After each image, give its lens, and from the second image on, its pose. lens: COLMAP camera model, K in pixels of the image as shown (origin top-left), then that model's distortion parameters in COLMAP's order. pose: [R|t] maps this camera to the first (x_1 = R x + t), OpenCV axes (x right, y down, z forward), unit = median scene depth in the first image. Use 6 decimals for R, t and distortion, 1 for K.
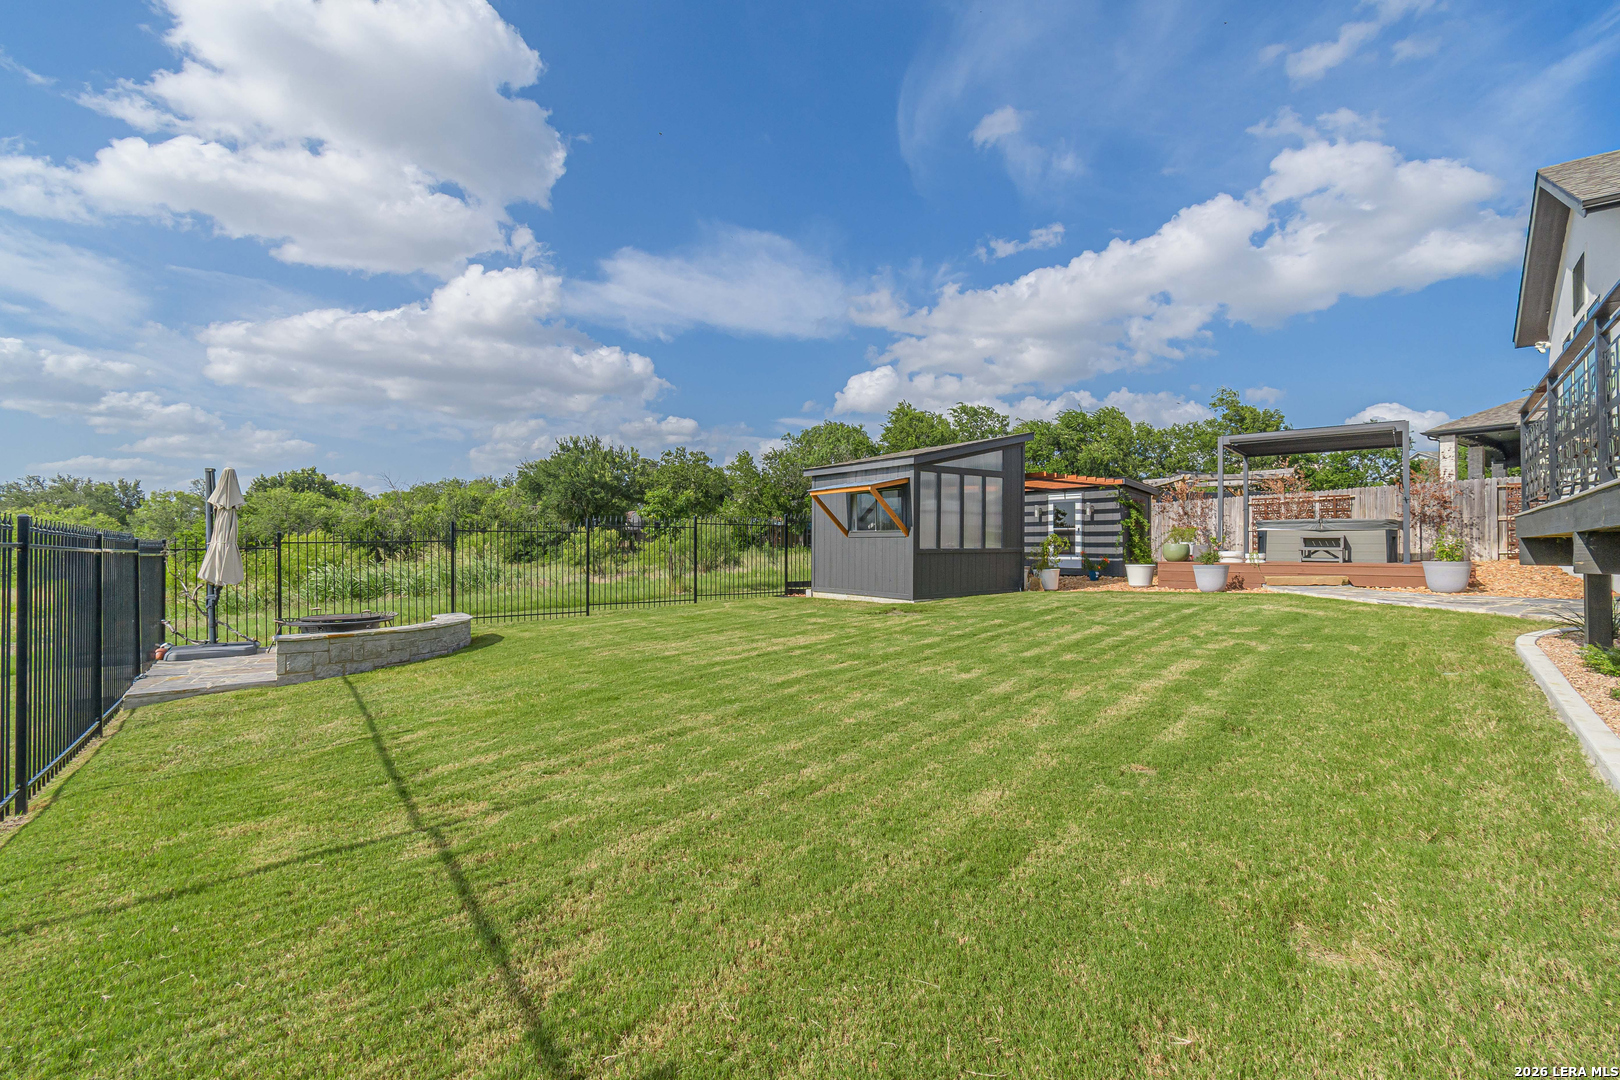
lens RADIAL K [[746.2, 0, 806.3], [0, 746.2, 527.9], [0, 0, 1]] dist [-0.000907, 0.003949]
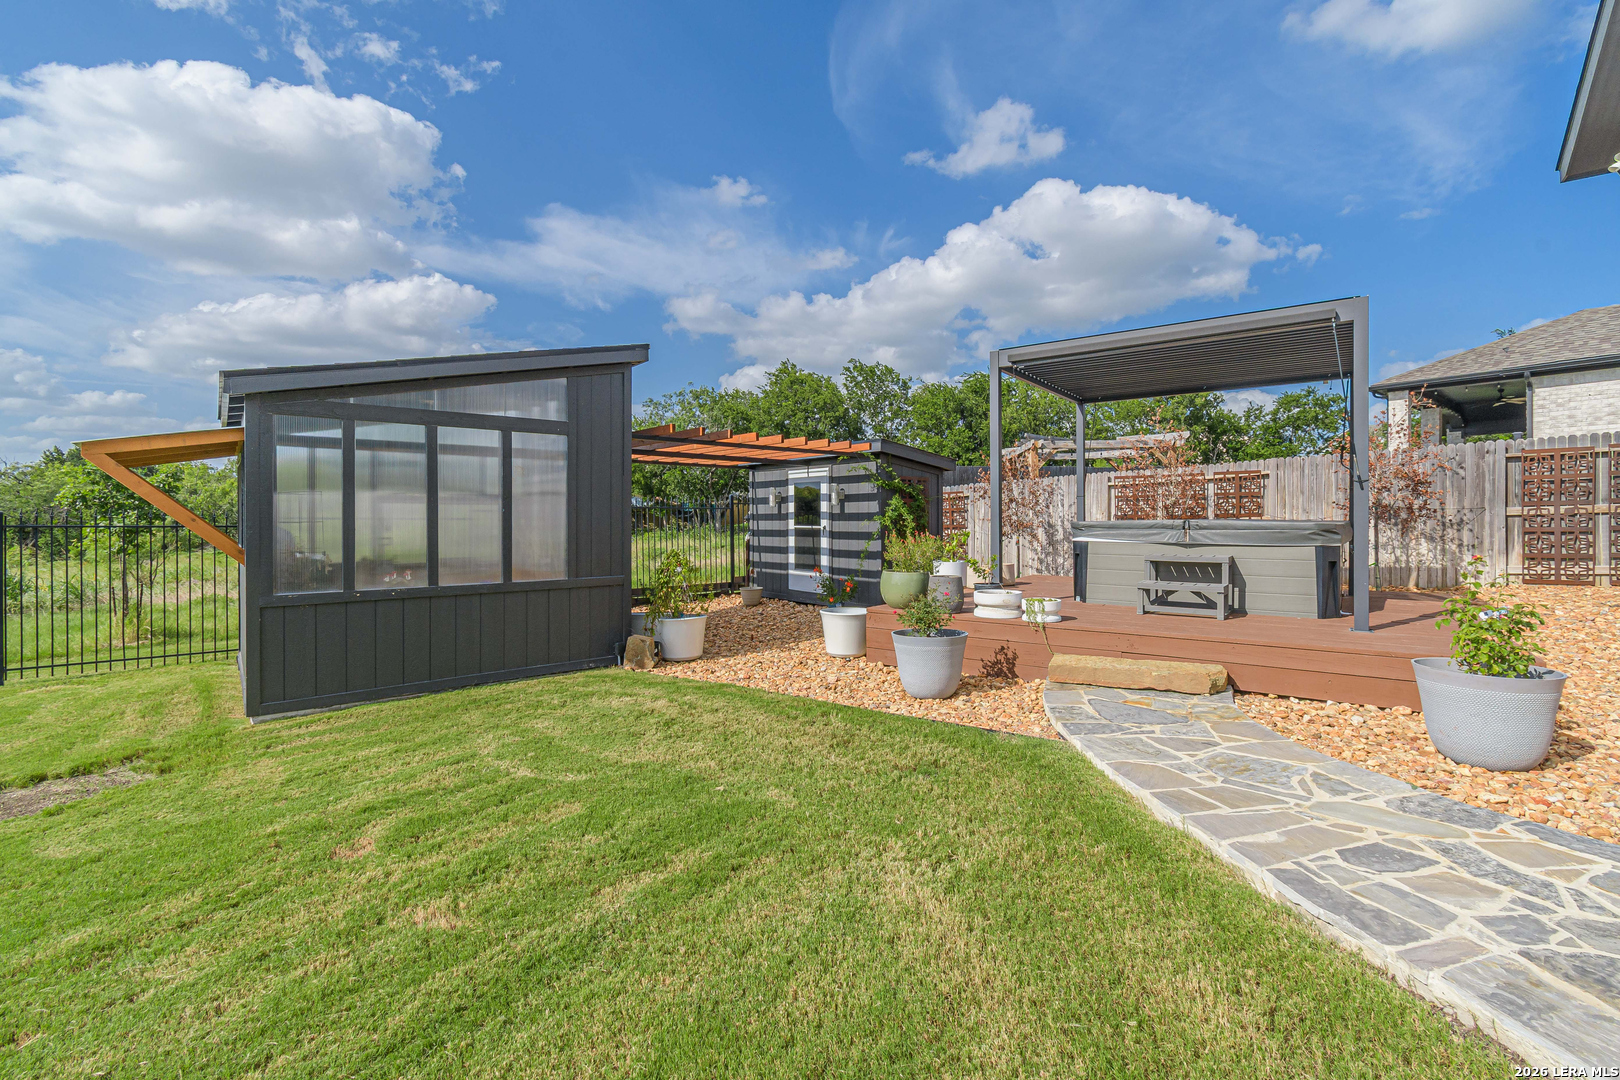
lens RADIAL K [[746.2, 0, 820.8], [0, 746.2, 519.5], [0, 0, 1]] dist [-0.000907, 0.003949]
pose [[0.997692, -0.003841, 0.067786, 0.325977], [0.002282, 0.999731, 0.023065, -0.018619], [-0.067857, -0.022858, 0.997433, 0.415868]]
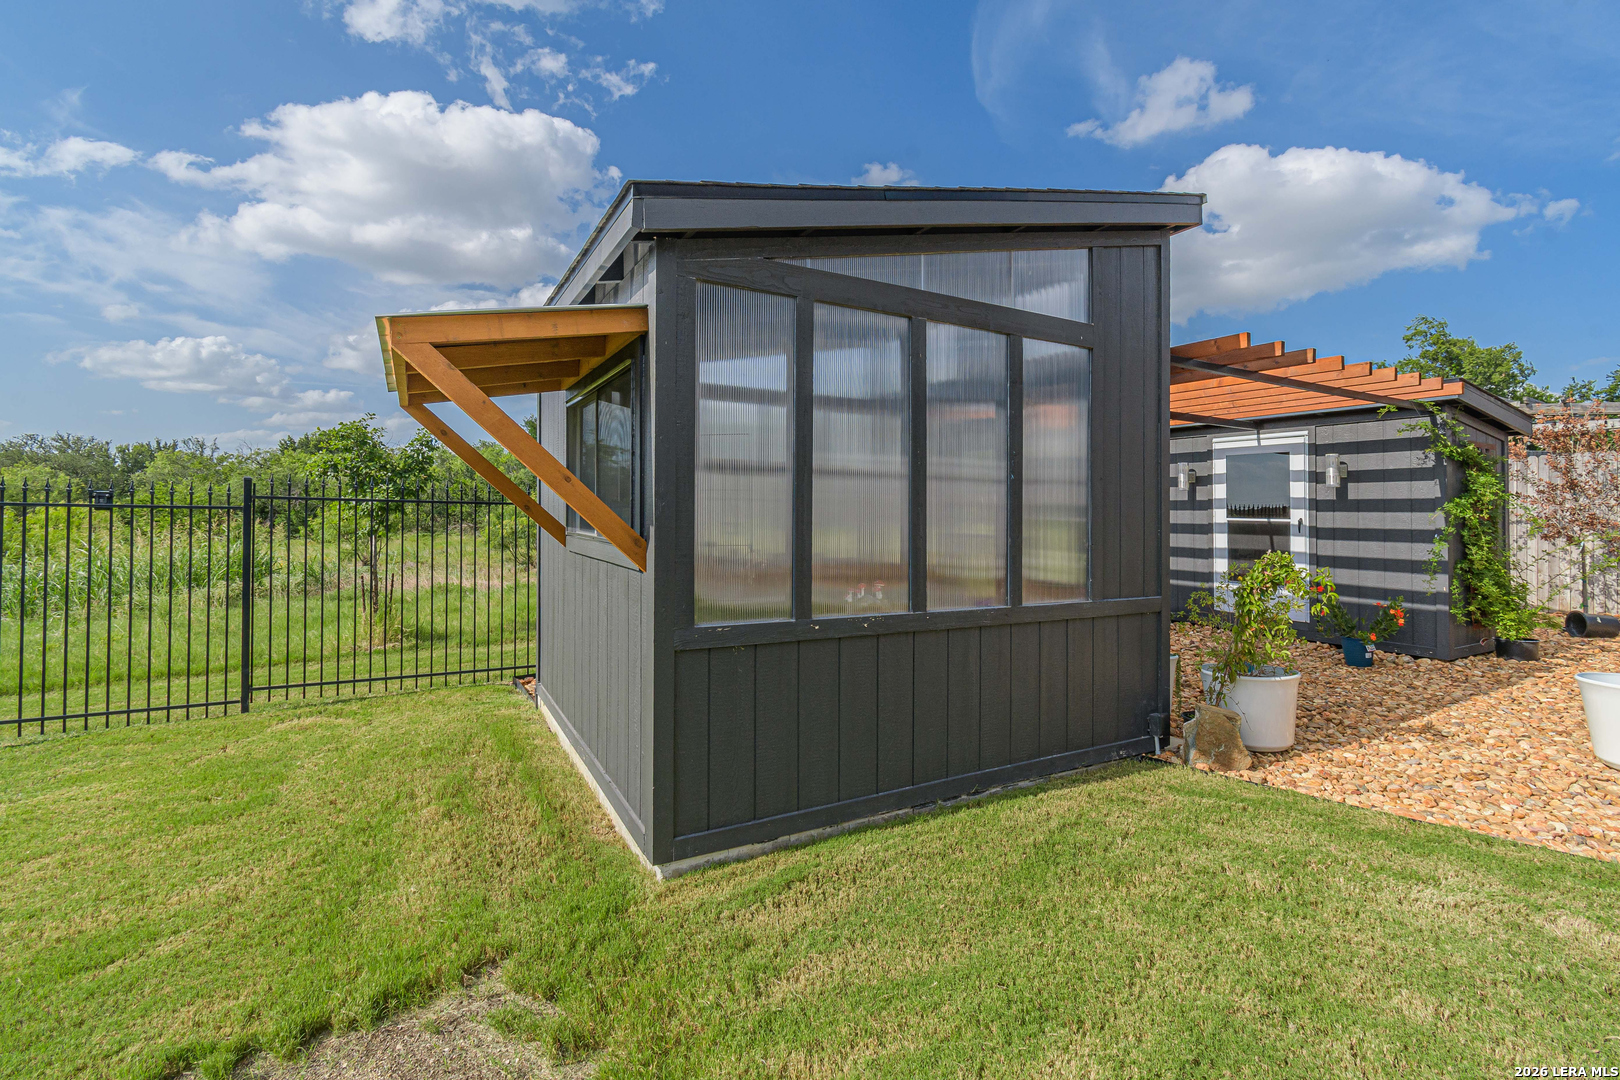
lens RADIAL K [[746.2, 0, 814.9], [0, 746.2, 521.1], [0, 0, 1]] dist [-0.000907, 0.003949]
pose [[0.993826, 0.014432, -0.110005, 0.157050], [-0.010993, 0.999434, 0.031806, -0.008305], [0.110402, -0.030401, 0.993422, 0.589800]]
